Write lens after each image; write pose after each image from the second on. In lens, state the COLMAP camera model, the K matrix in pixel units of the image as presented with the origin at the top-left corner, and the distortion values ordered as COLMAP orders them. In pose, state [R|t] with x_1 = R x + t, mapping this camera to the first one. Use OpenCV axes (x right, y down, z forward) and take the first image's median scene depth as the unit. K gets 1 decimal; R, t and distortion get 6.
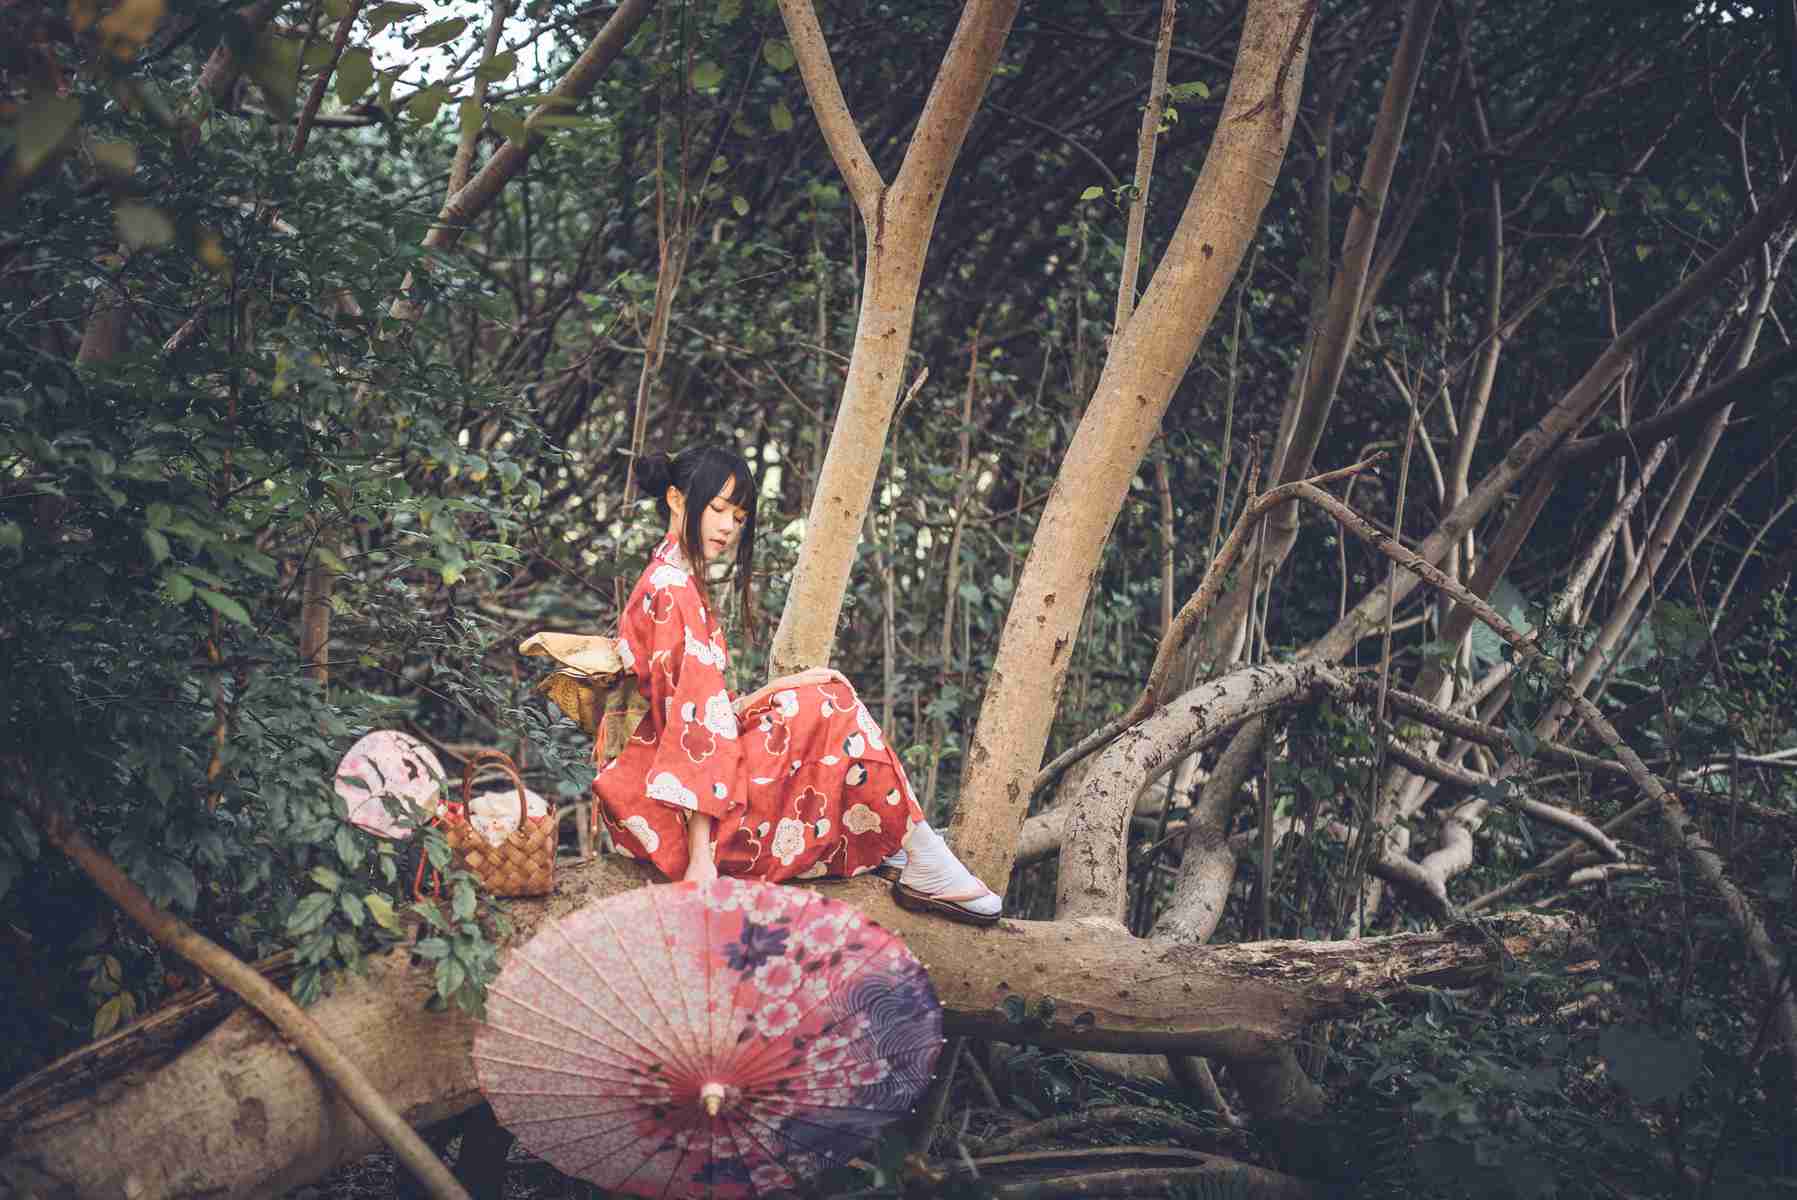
lens RADIAL K [[1935.8, 0, 898.5], [0, 1935.8, 600.0], [0, 0, 1]] dist [-0.075935, 0.009125]
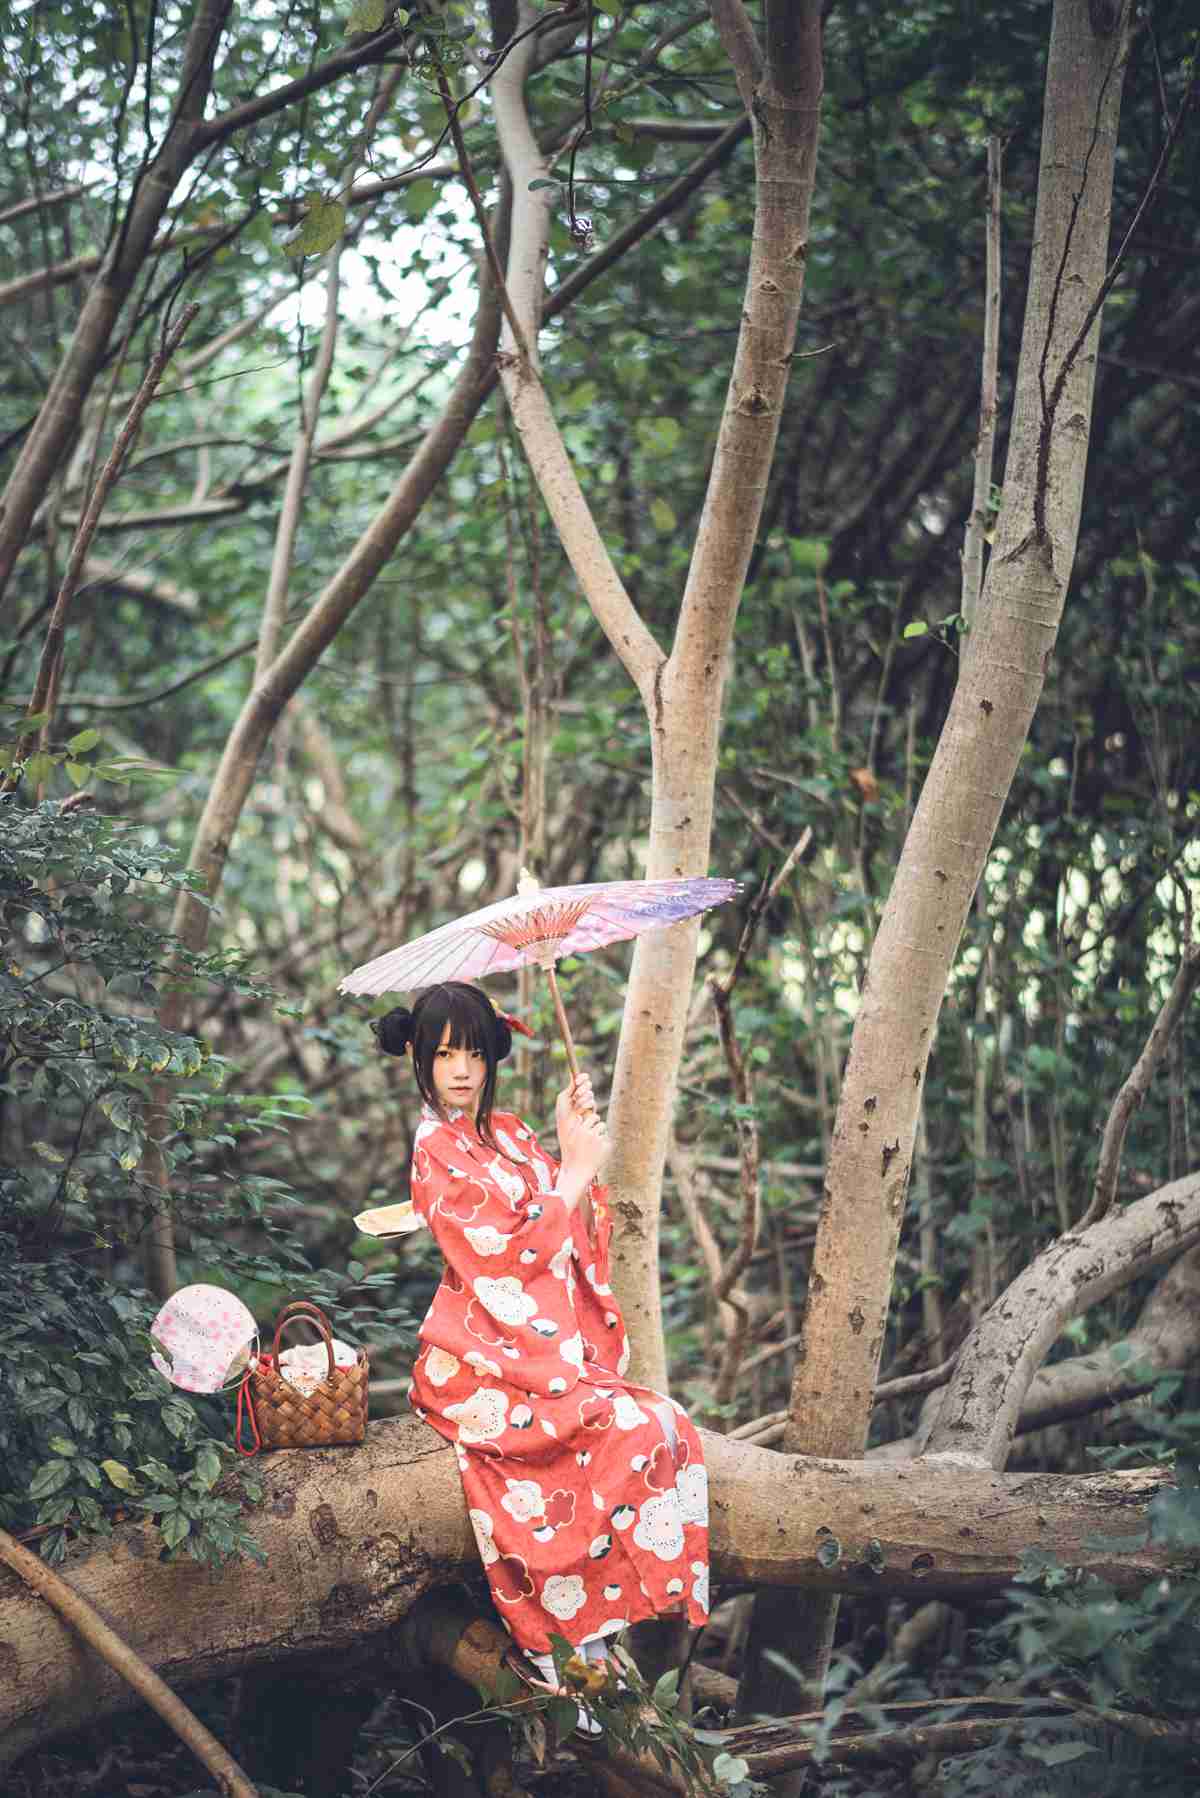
lens RADIAL K [[2908.3, 0, 600.0], [0, 2908.3, 899.0], [0, 0, 1]] dist [-0.175204, 0.114146]
pose [[0.979117, -0.106430, -0.173215, 0.211148], [0.095136, 0.992838, -0.072269, -0.010218], [0.179666, 0.054281, 0.982229, -0.373749]]
